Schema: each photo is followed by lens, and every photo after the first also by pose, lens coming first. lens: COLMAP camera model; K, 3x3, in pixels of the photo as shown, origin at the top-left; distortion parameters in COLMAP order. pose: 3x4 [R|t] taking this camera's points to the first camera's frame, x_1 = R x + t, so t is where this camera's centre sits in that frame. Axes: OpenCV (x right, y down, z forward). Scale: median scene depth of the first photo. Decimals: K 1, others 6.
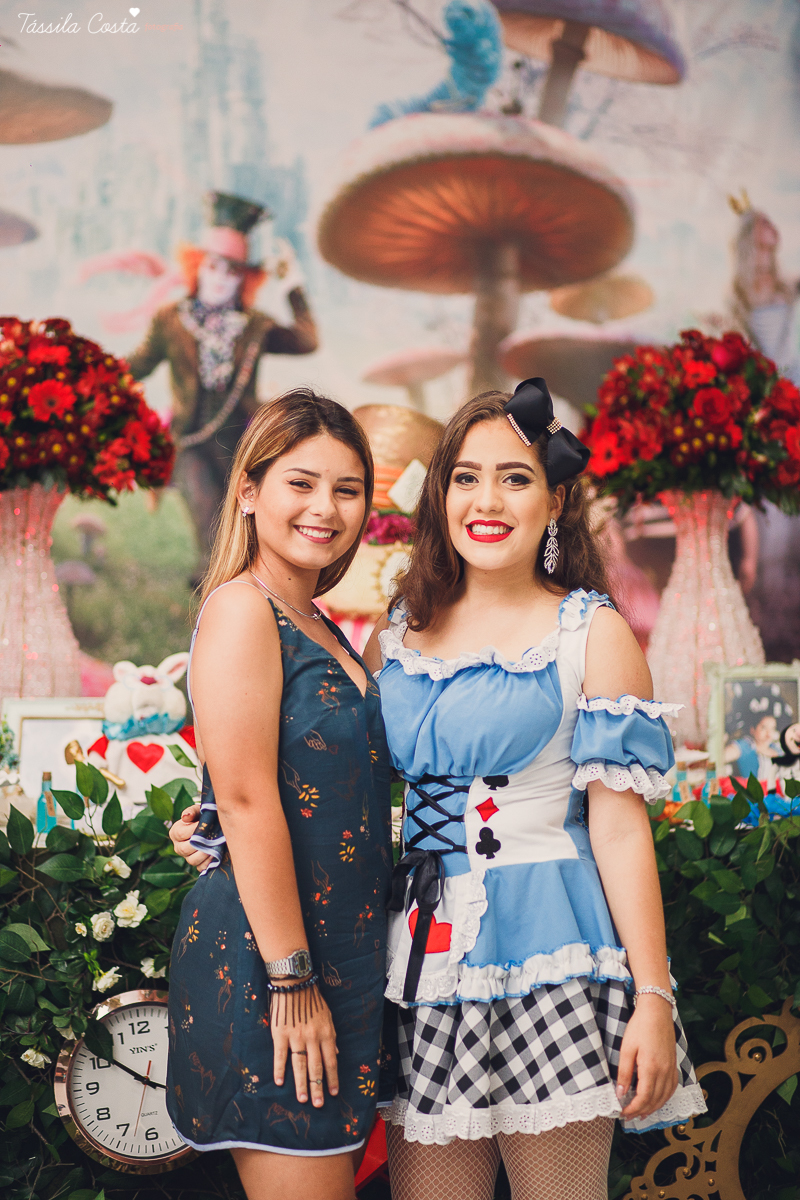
lens RADIAL K [[2934.2, 0, 406.4], [0, 2934.2, 589.6], [0, 0, 1]] dist [-0.070560, 0.000000]
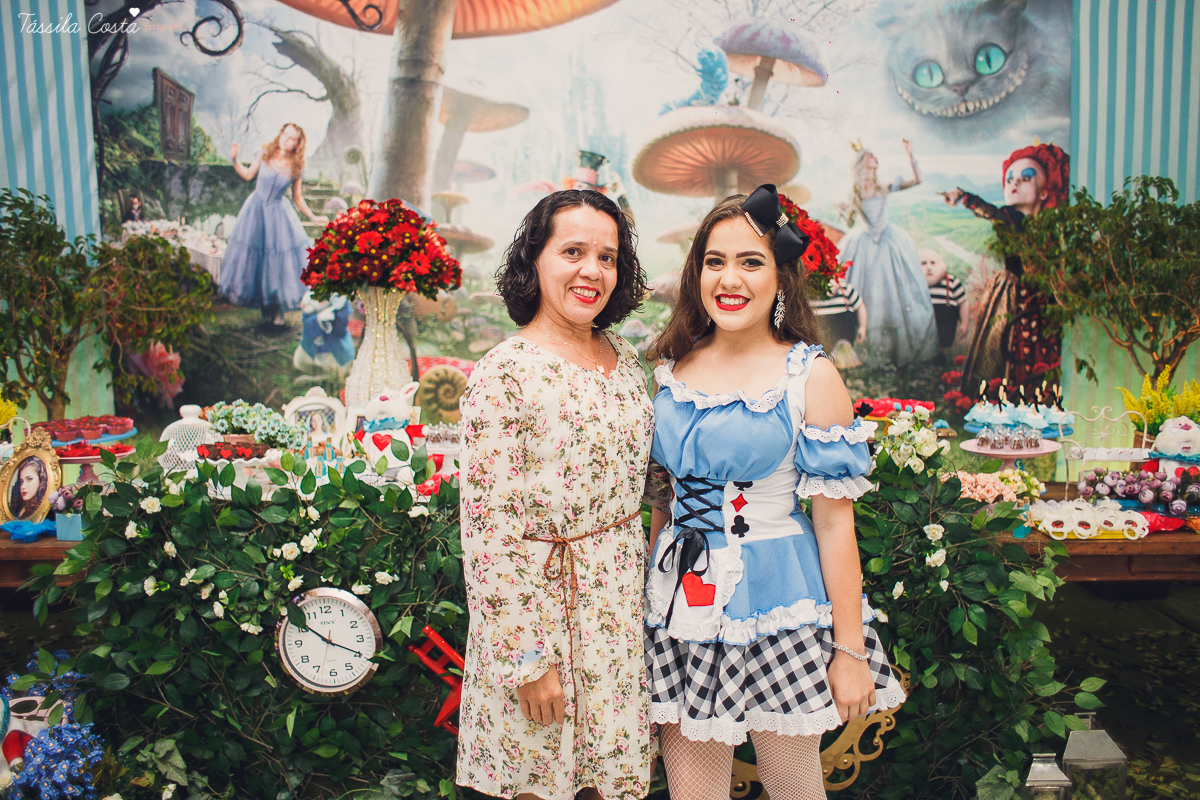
lens RADIAL K [[966.1, 0, 598.1], [0, 966.1, 403.4], [0, 0, 1]] dist [-0.096189, 0.120603]
pose [[0.959245, 0.012839, -0.282285, 0.138324], [0.005147, 0.998008, 0.062880, -0.000871], [0.282530, -0.061770, 0.957268, 0.347382]]
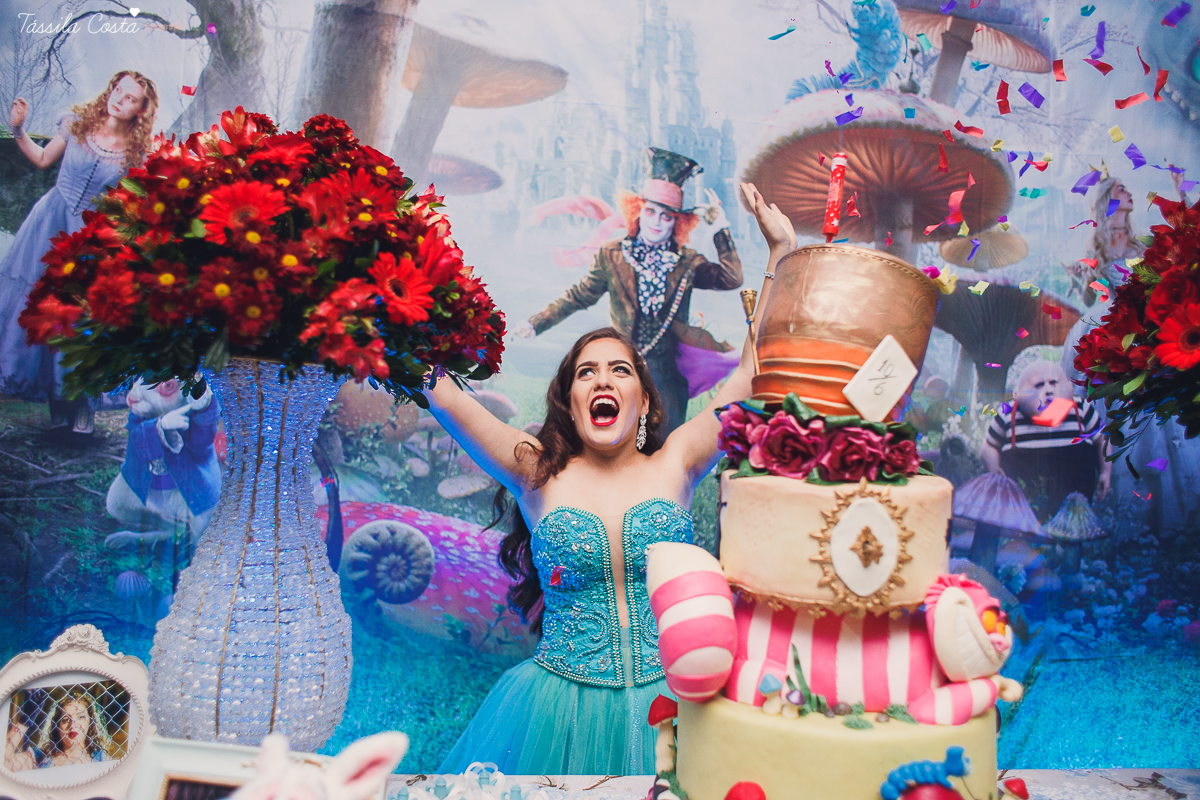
lens RADIAL K [[966.1, 0, 600.4], [0, 966.1, 399.7], [0, 0, 1]] dist [-0.096189, 0.120603]
pose [[0.982495, 0.016878, -0.185522, -0.013568], [-0.026619, 0.998387, -0.050142, -0.015658], [0.184377, 0.054203, 0.981360, 0.624062]]
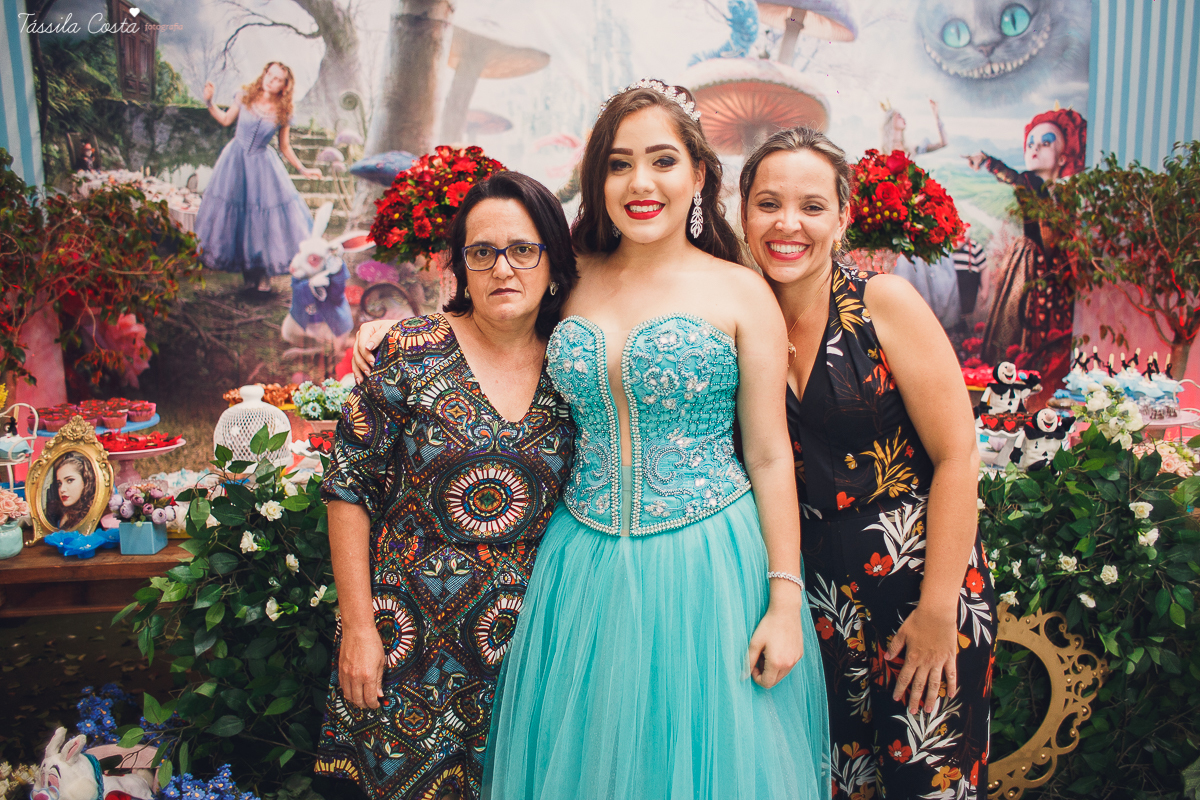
lens RADIAL K [[966.1, 0, 599.1], [0, 966.1, 402.8], [0, 0, 1]] dist [-0.096189, 0.120603]
pose [[0.989950, 0.005809, -0.141302, 0.019451], [0.008005, 0.995253, 0.096996, -0.001728], [0.141195, -0.097152, 0.985203, 0.367582]]
